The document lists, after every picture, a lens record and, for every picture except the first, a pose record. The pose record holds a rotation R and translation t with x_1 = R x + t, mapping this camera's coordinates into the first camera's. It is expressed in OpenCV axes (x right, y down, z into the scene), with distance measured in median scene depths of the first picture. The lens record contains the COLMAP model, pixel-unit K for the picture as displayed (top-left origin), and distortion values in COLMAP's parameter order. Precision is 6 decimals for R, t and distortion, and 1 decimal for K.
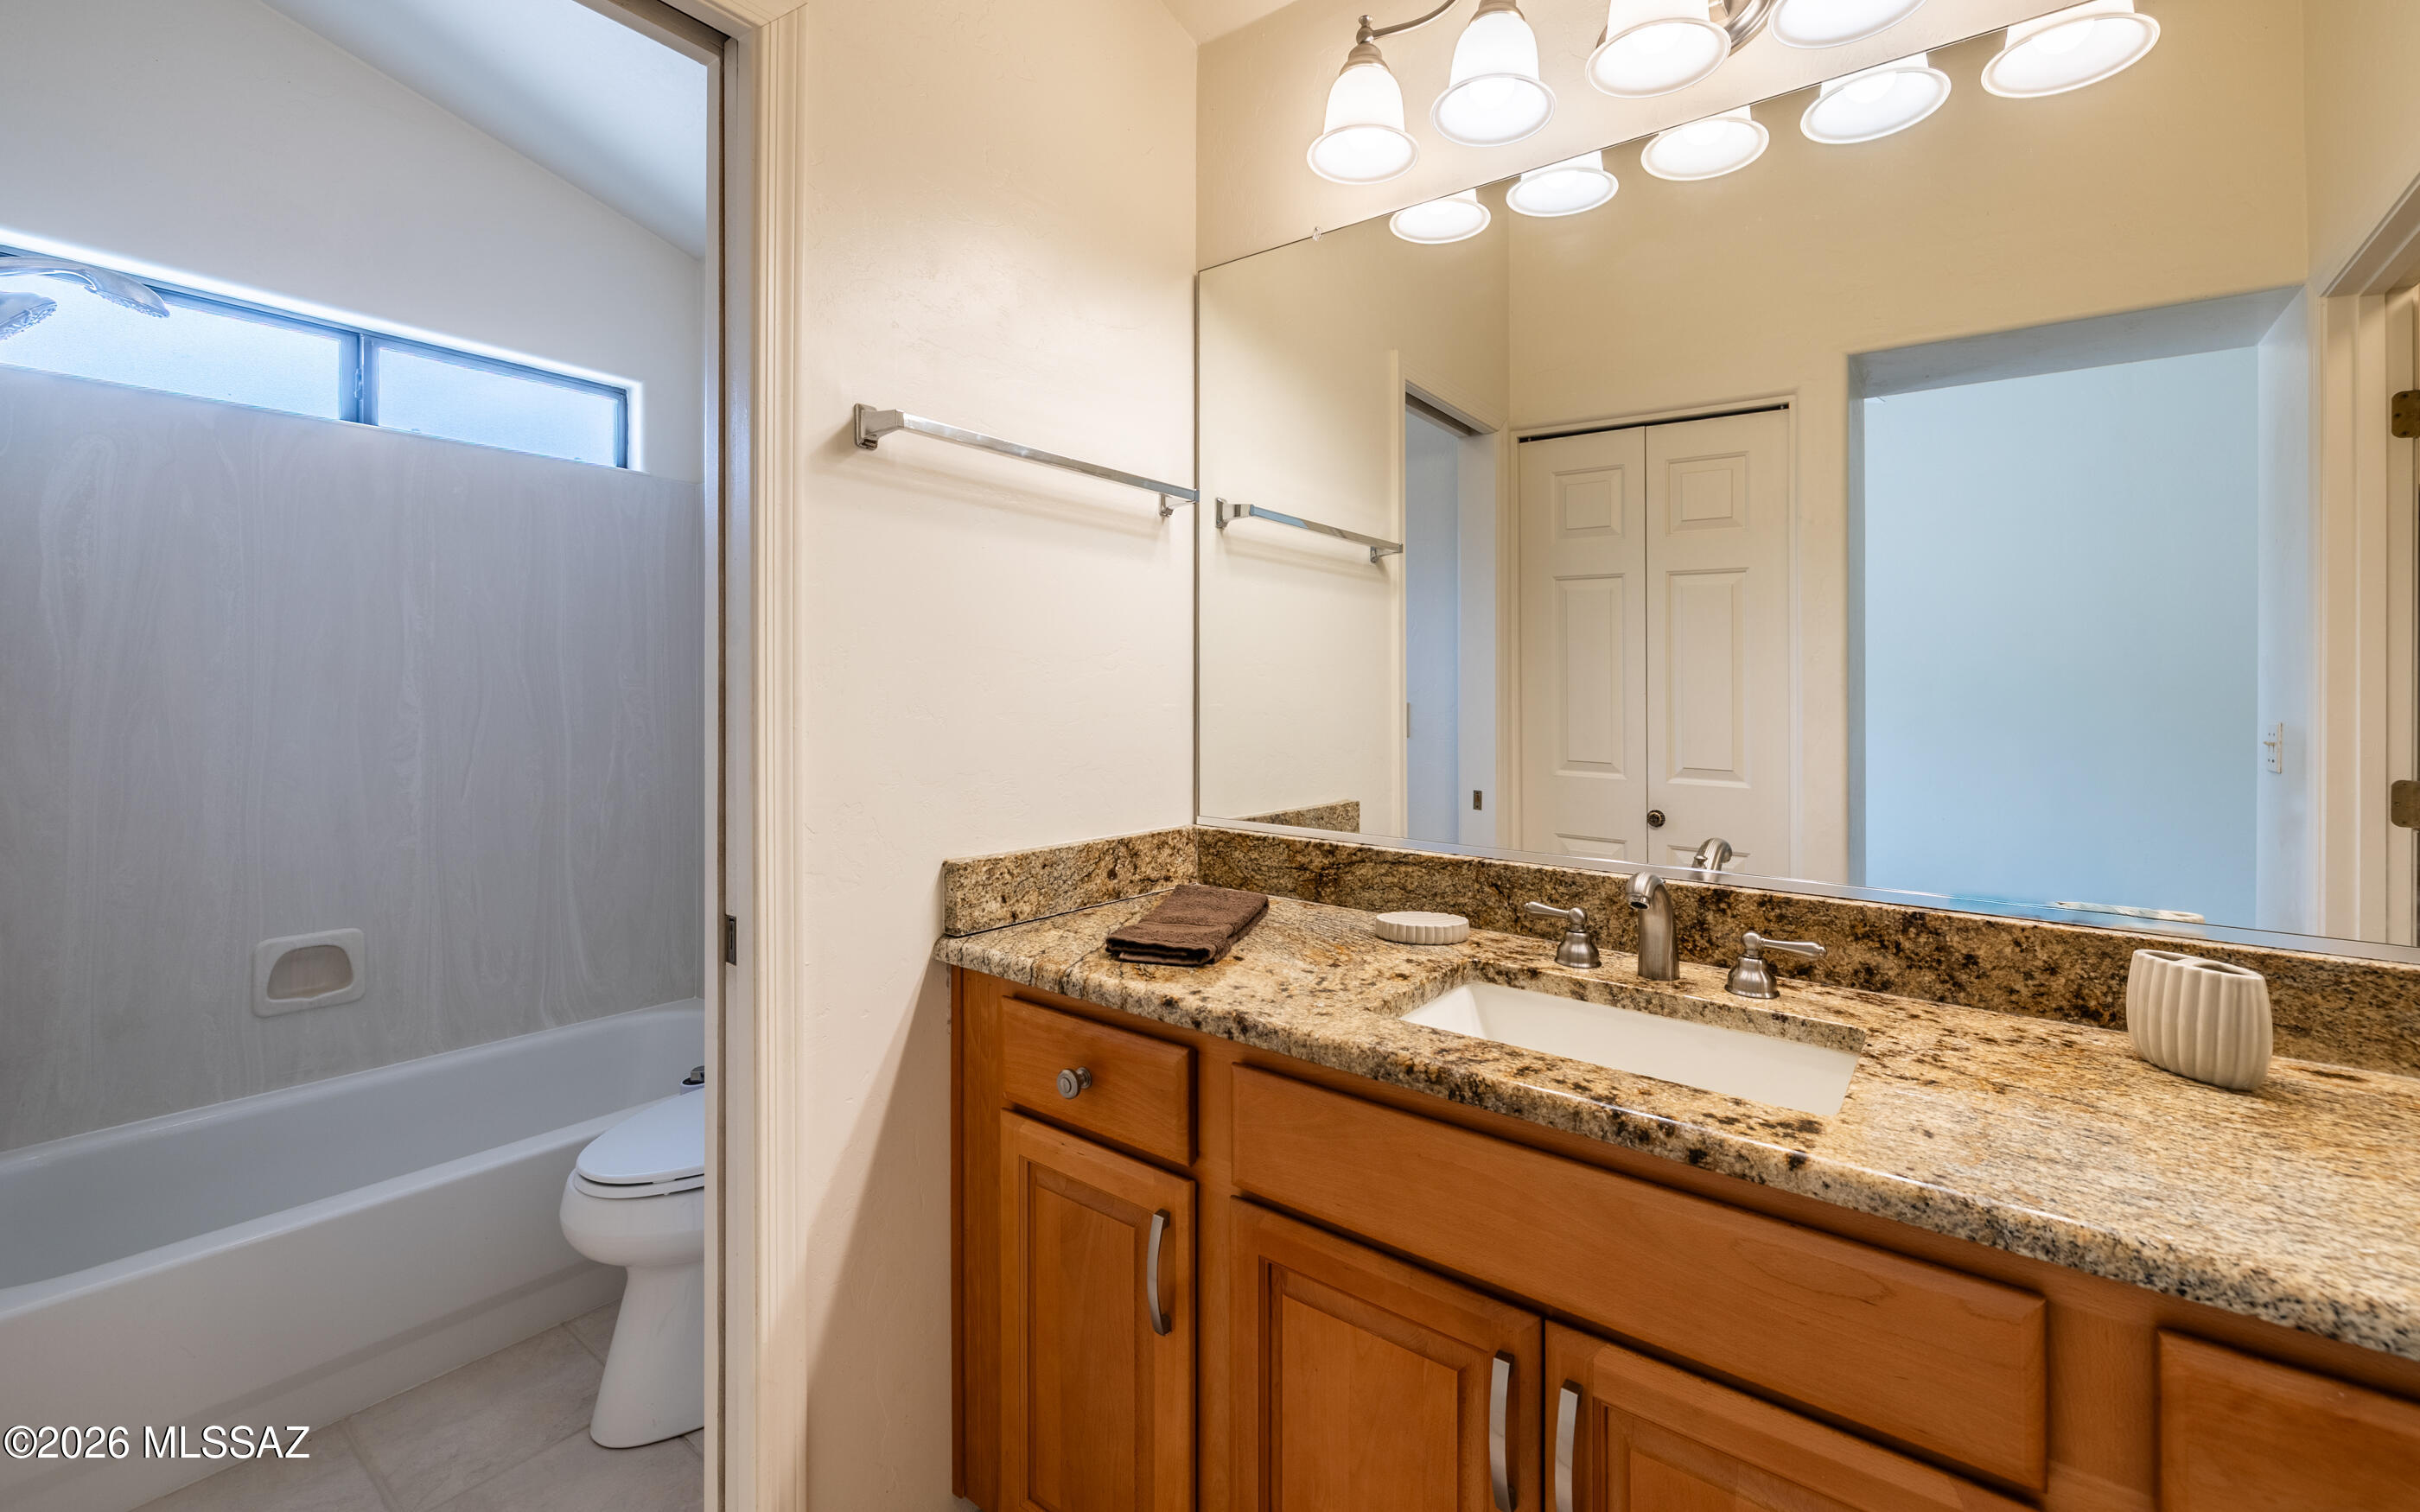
lens RADIAL K [[1012.4, 0, 1216.7], [0, 1012.4, 686.3], [0, 0, 1]] dist [-0.000048, -0.000261]
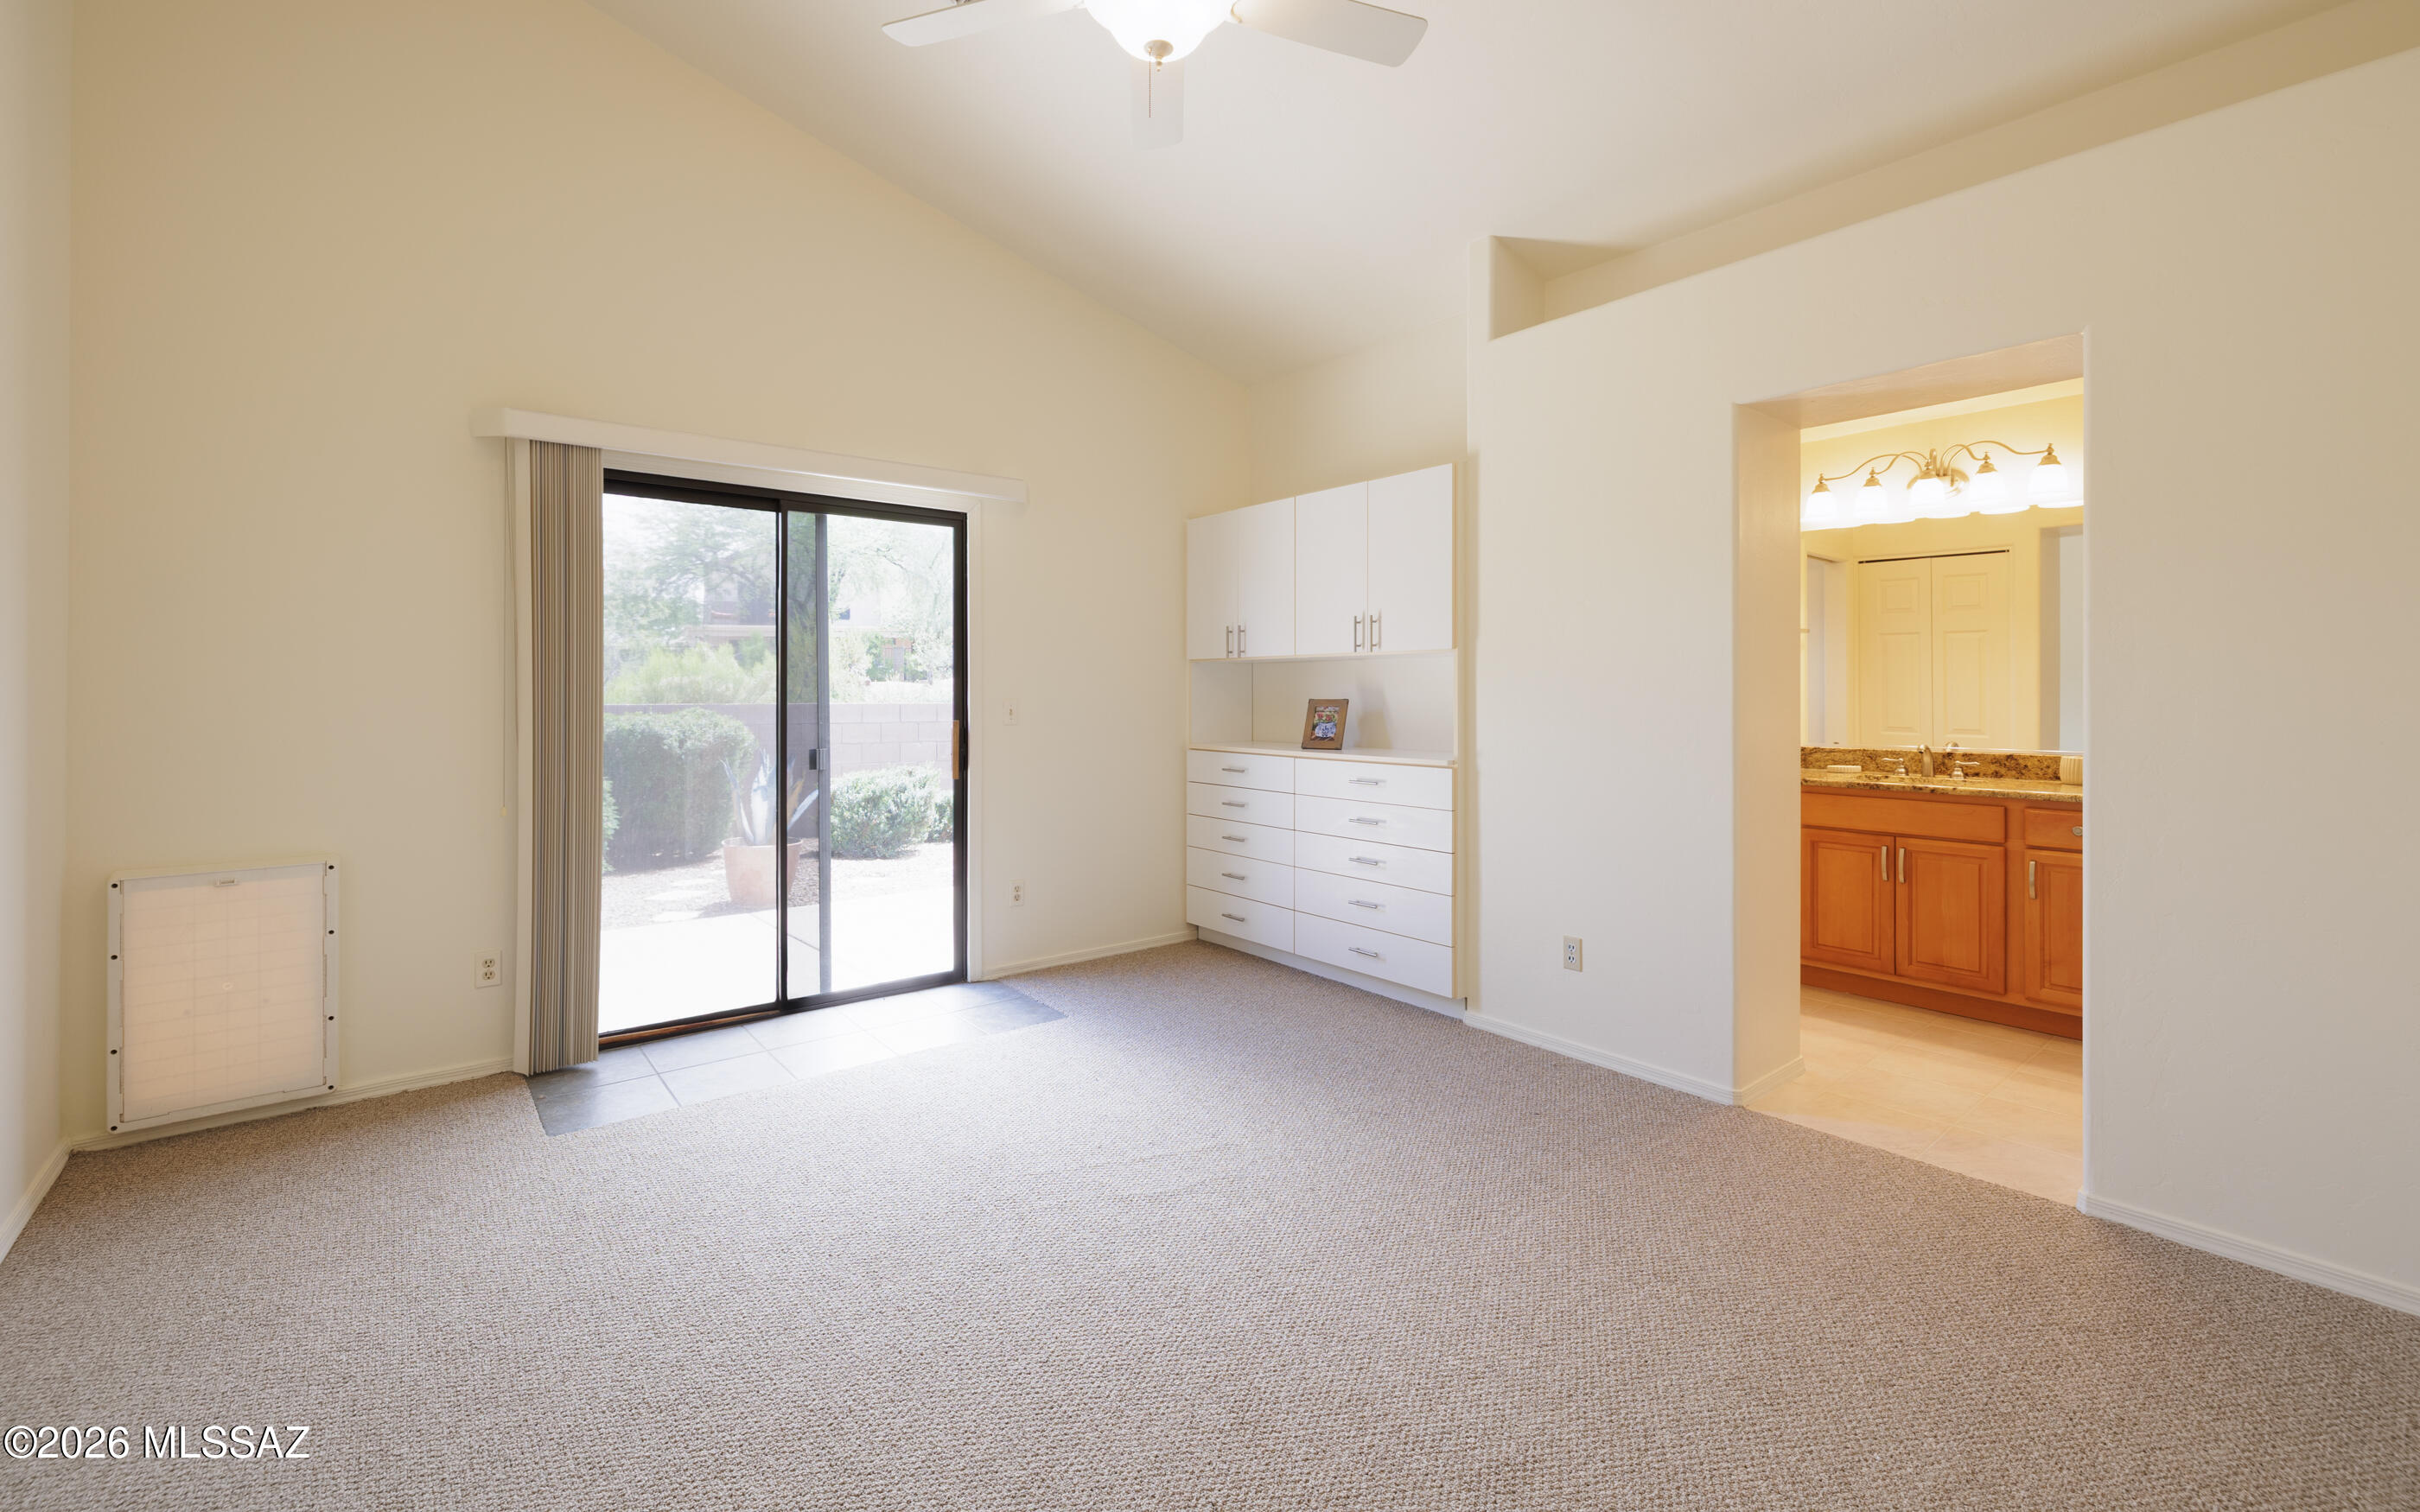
lens RADIAL K [[1012.4, 0, 1216.7], [0, 1012.4, 686.3], [0, 0, 1]] dist [-0.000048, -0.000261]
pose [[0.971987, -0.008119, -0.234896, -1.109306], [0.007241, 0.999963, -0.004599, -0.017229], [0.234925, 0.002770, 0.972010, -2.929718]]
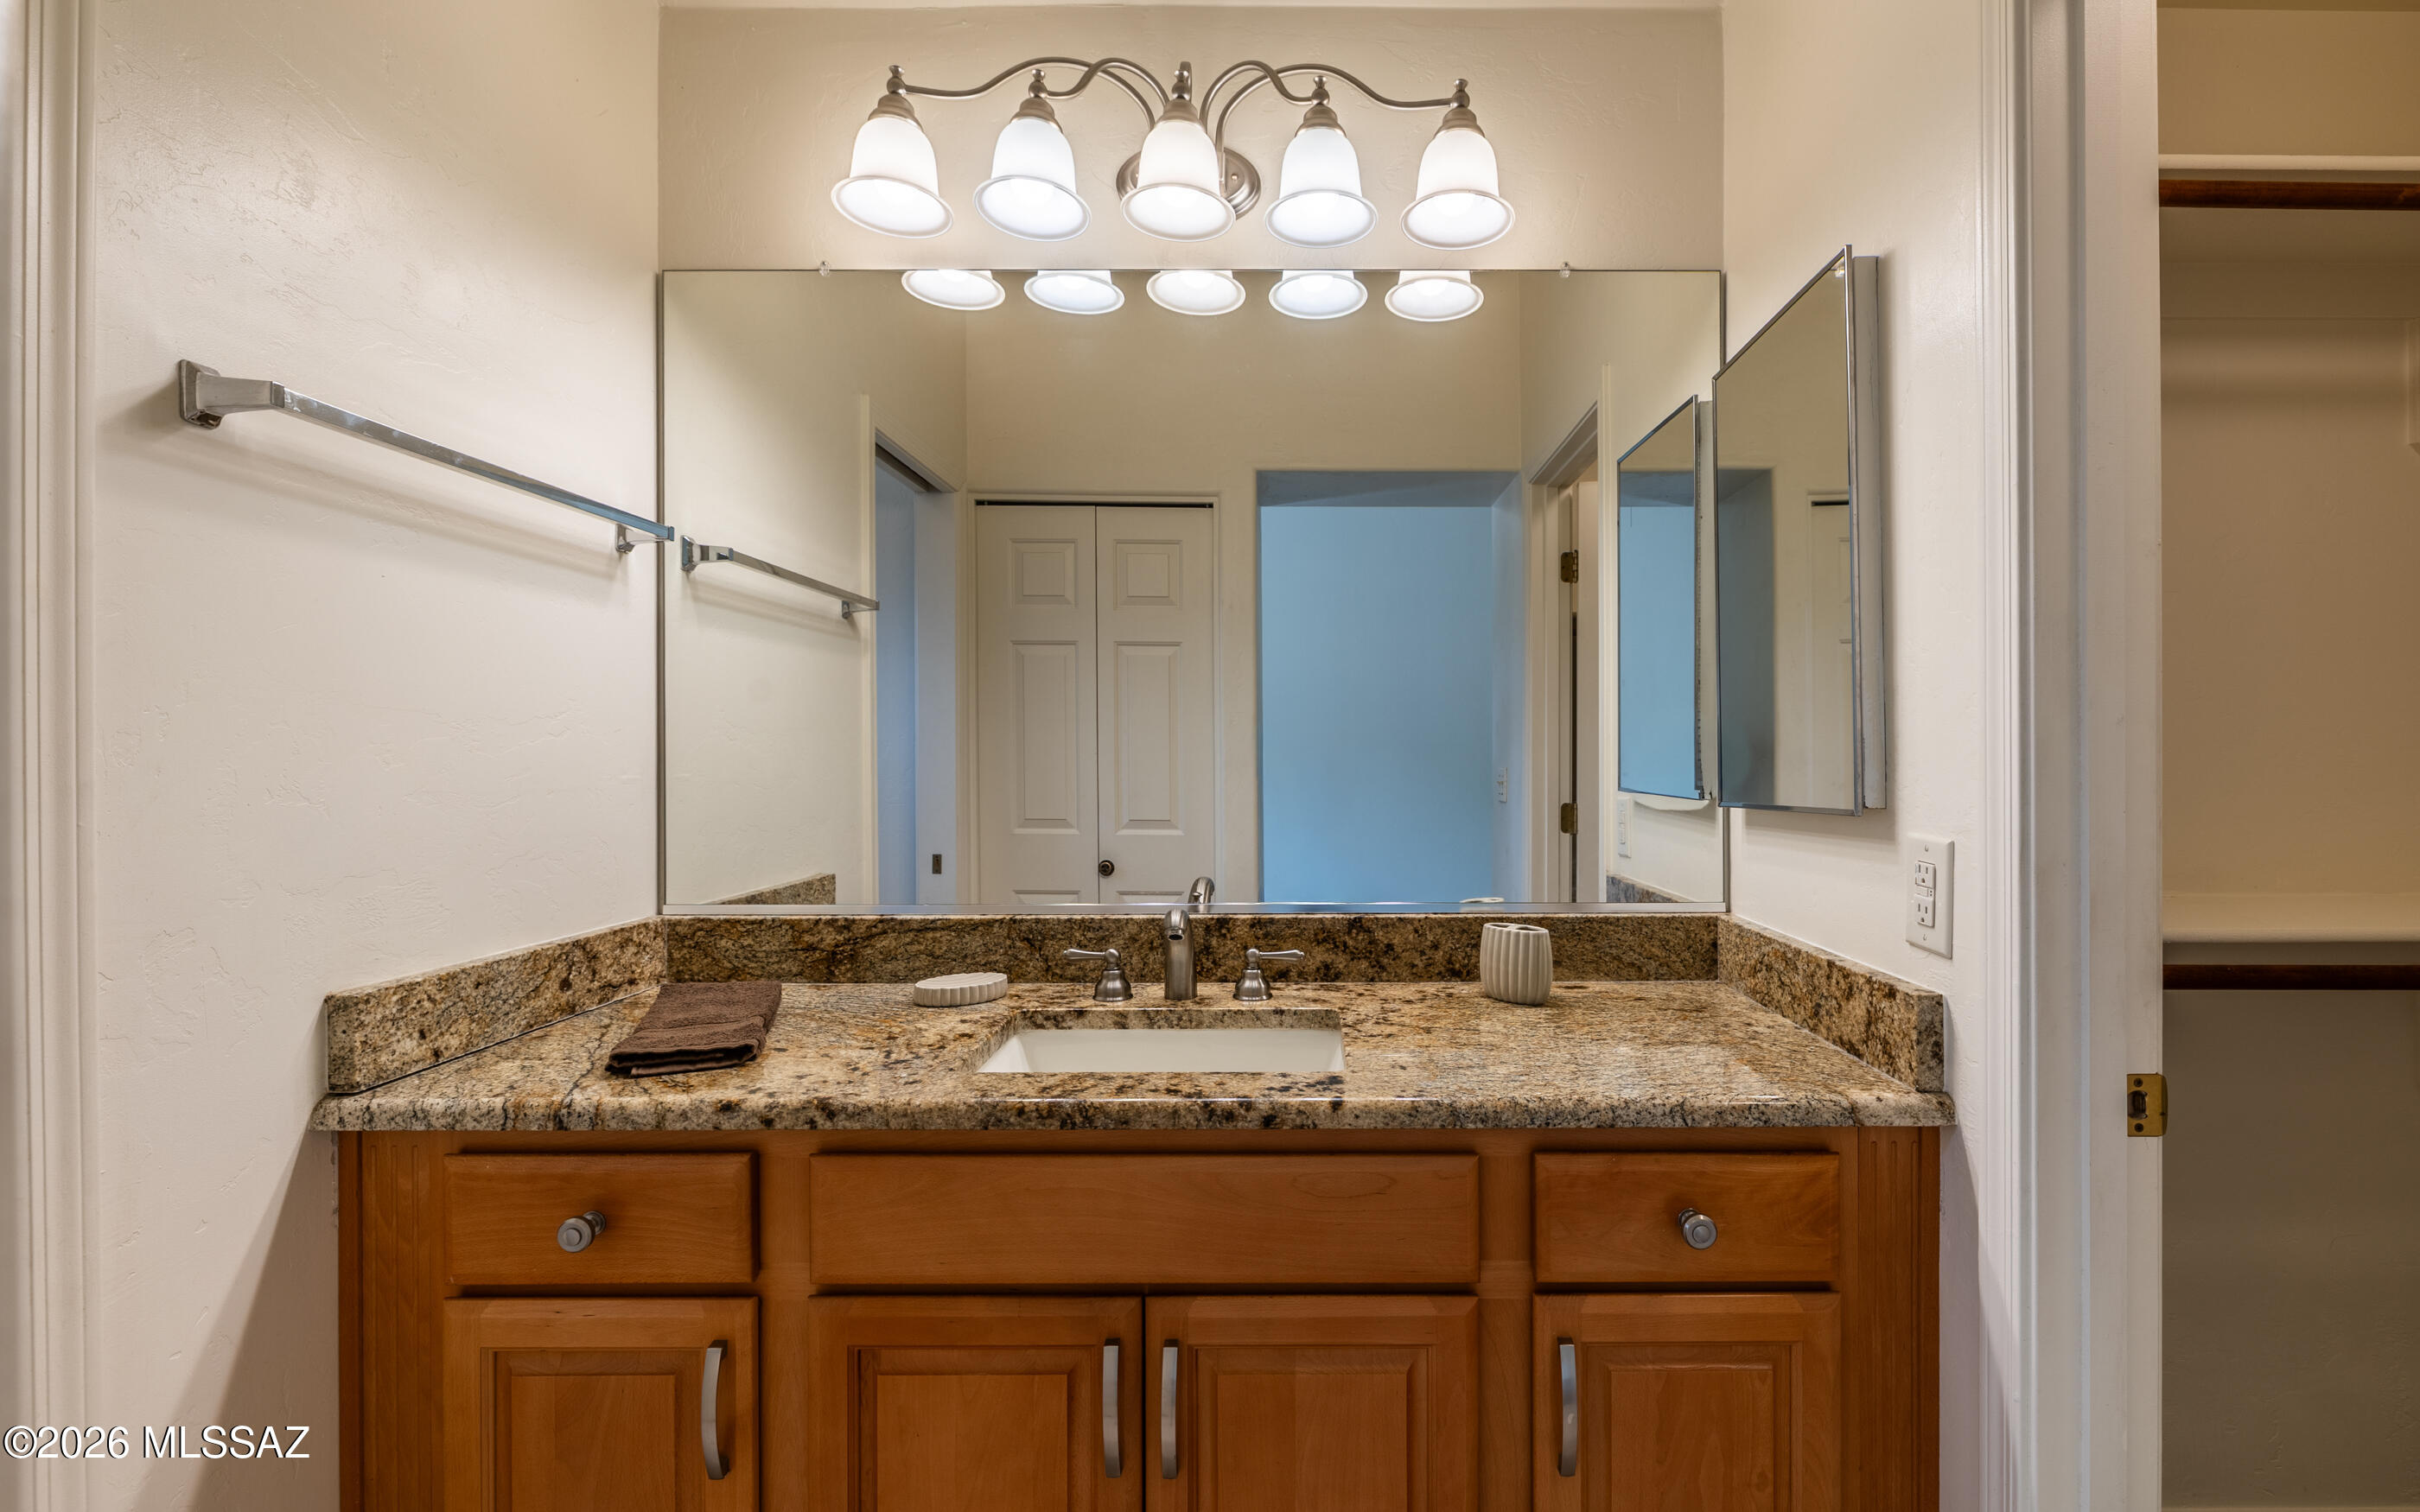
lens RADIAL K [[1045.0, 0, 1297.4], [0, 1045.0, 751.5], [0, 0, 1]] dist [0.000136, 0.000351]
pose [[0.797265, -0.013097, 0.603487, -0.187539], [0.009232, 0.999912, 0.009505, -0.008175], [-0.603558, -0.002007, 0.797316, -0.045663]]
